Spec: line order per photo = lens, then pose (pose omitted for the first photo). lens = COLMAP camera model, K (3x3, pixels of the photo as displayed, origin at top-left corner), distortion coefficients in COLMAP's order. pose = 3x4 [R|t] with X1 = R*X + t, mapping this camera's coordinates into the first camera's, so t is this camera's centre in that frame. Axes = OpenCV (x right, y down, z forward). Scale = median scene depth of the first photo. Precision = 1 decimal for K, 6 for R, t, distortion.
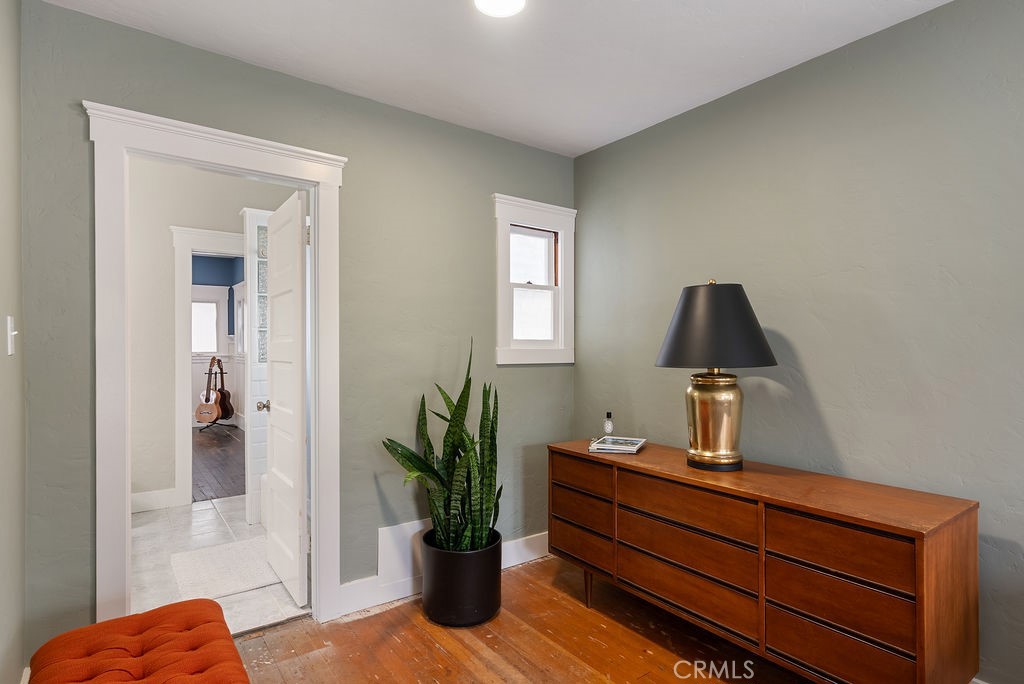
lens RADIAL K [[521.3, 0, 508.5], [0, 521.3, 346.7], [0, 0, 1]] dist [-0.003031, -0.000603]
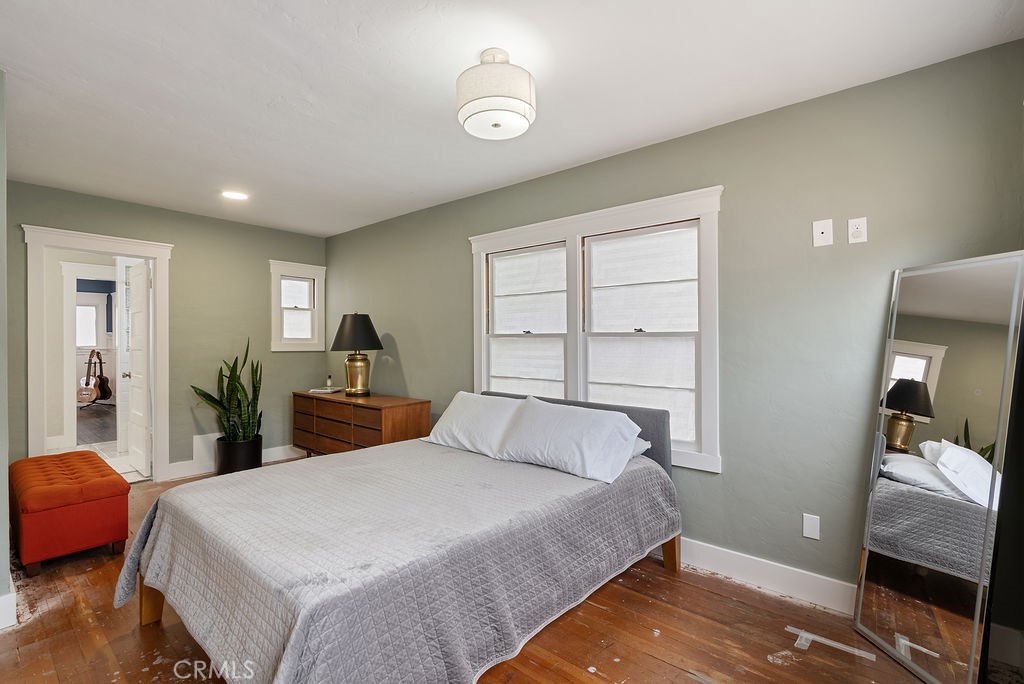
lens RADIAL K [[452.5, 0, 514.6], [0, 452.5, 341.9], [0, 0, 1]] dist [-0.016481, -0.000852]
pose [[0.970705, 0.000680, 0.240275, 0.465943], [-0.000381, 0.999999, -0.001290, 0.002728], [-0.240276, 0.001160, 0.970704, -0.824486]]
